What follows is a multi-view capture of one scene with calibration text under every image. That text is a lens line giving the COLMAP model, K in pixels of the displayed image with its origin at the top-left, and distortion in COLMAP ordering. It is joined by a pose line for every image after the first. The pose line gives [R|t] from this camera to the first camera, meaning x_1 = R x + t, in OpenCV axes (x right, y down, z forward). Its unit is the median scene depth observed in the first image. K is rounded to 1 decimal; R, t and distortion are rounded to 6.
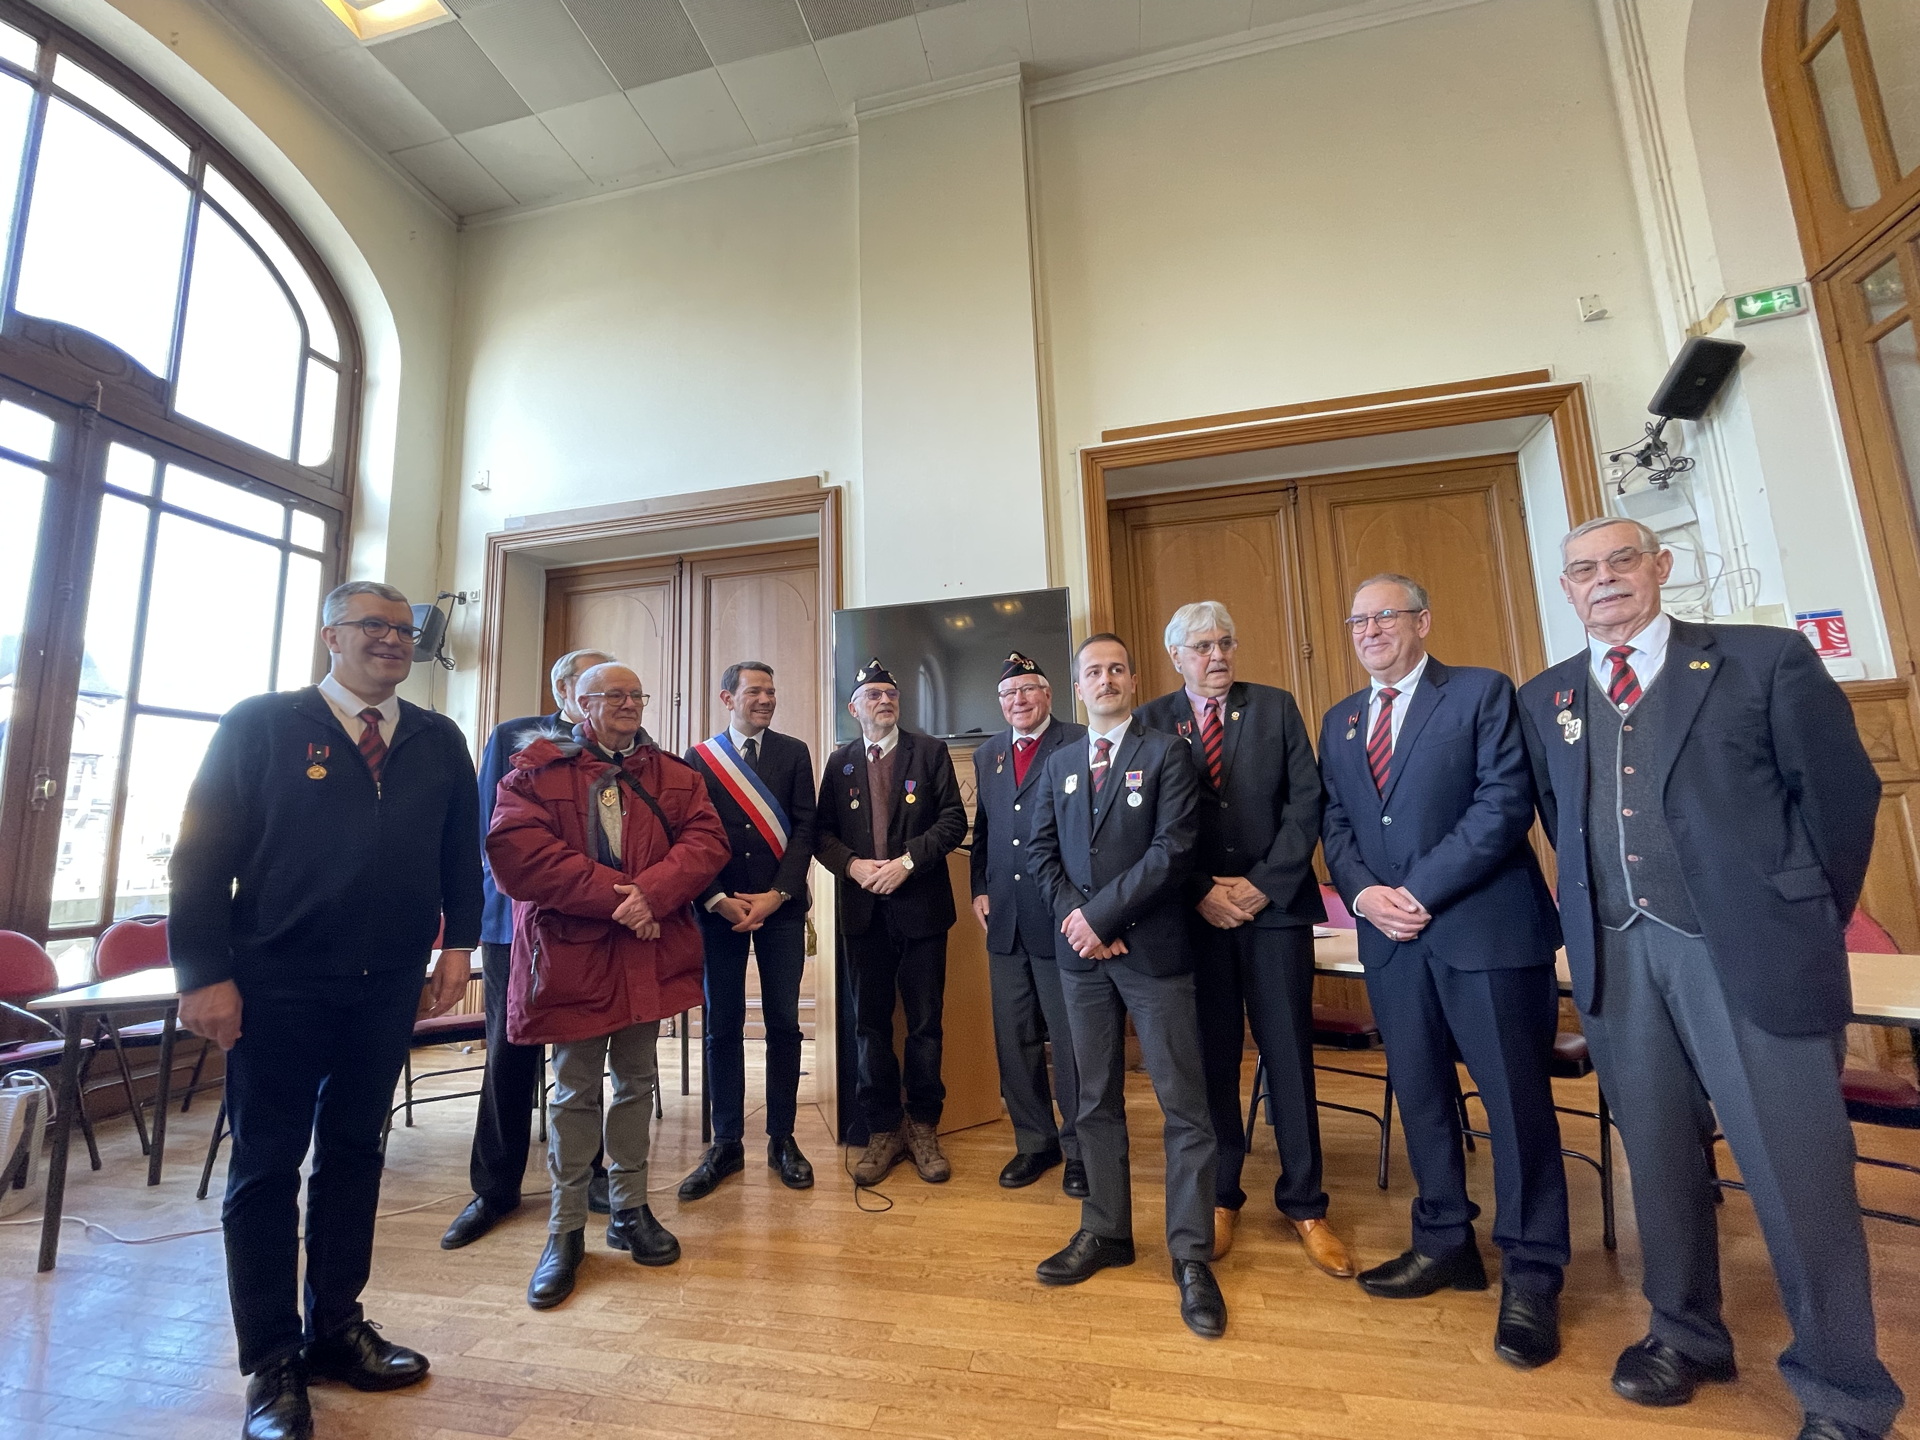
lens RADIAL K [[776.6, 0, 952.8], [0, 776.6, 722.7], [0, 0, 1]] dist [-0.002323, -0.000231]
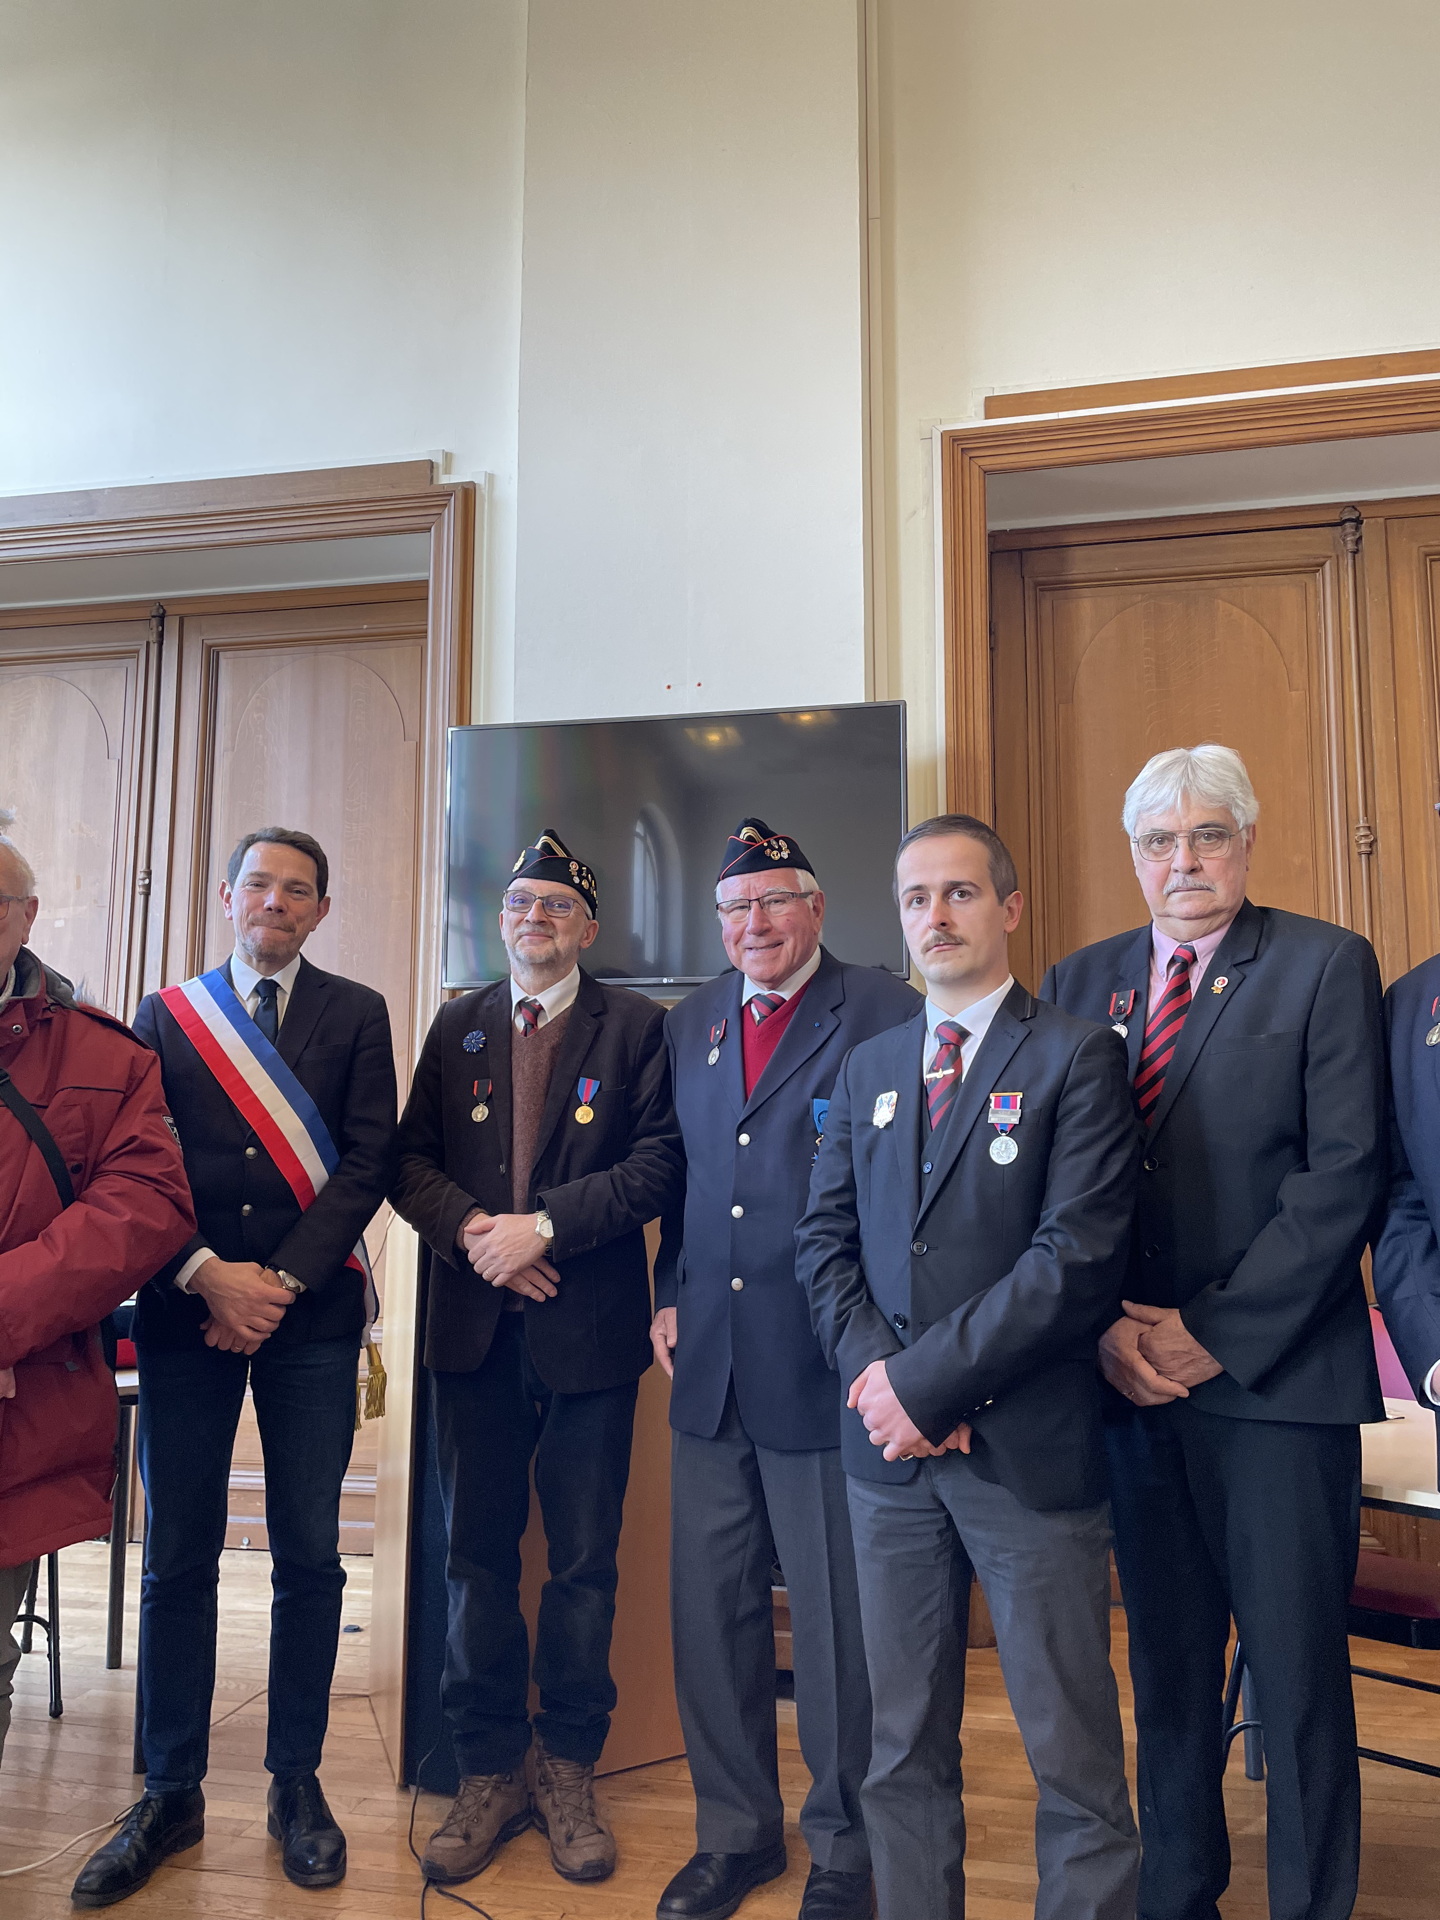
lens RADIAL K [[1444.6, 0, 710.2], [0, 1444.6, 945.5], [0, 0, 1]] dist [0.052234, -0.028186]
pose [[0.999210, 0.038679, 0.009151, 0.018905], [-0.038781, 0.999185, 0.011190, -0.019602], [-0.008711, -0.011536, 0.999896, 0.041808]]
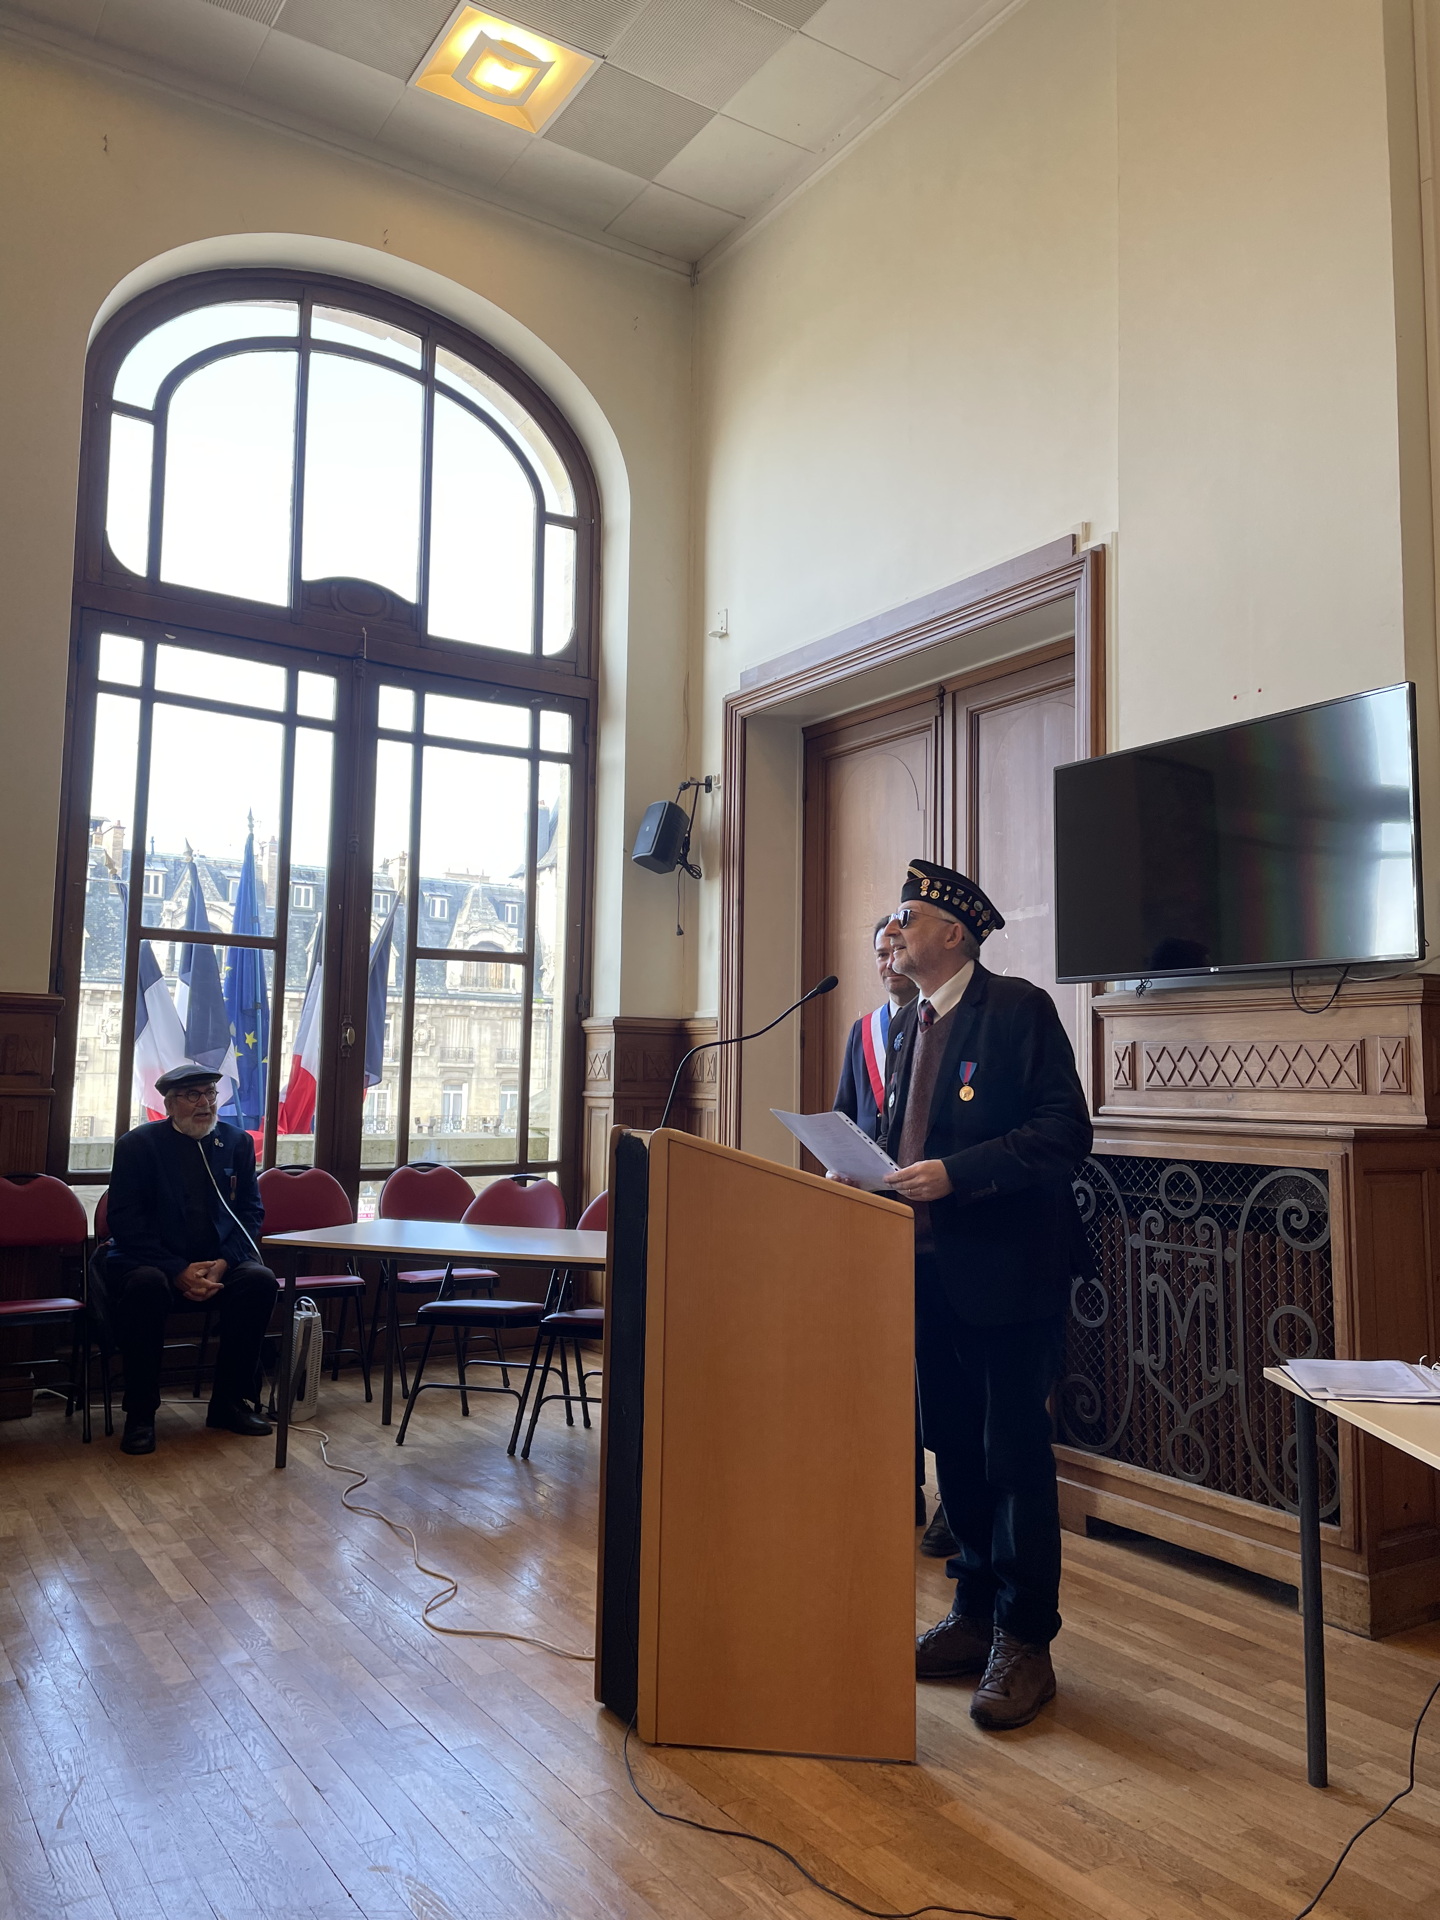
lens RADIAL K [[1444.6, 0, 742.0], [0, 1444.6, 935.0], [0, 0, 1]] dist [0.052234, -0.028186]
pose [[0.715744, -0.029188, -0.697753, 0.562756], [0.066654, 0.997420, 0.026649, -0.067207], [0.695175, -0.065582, 0.715843, -0.026402]]
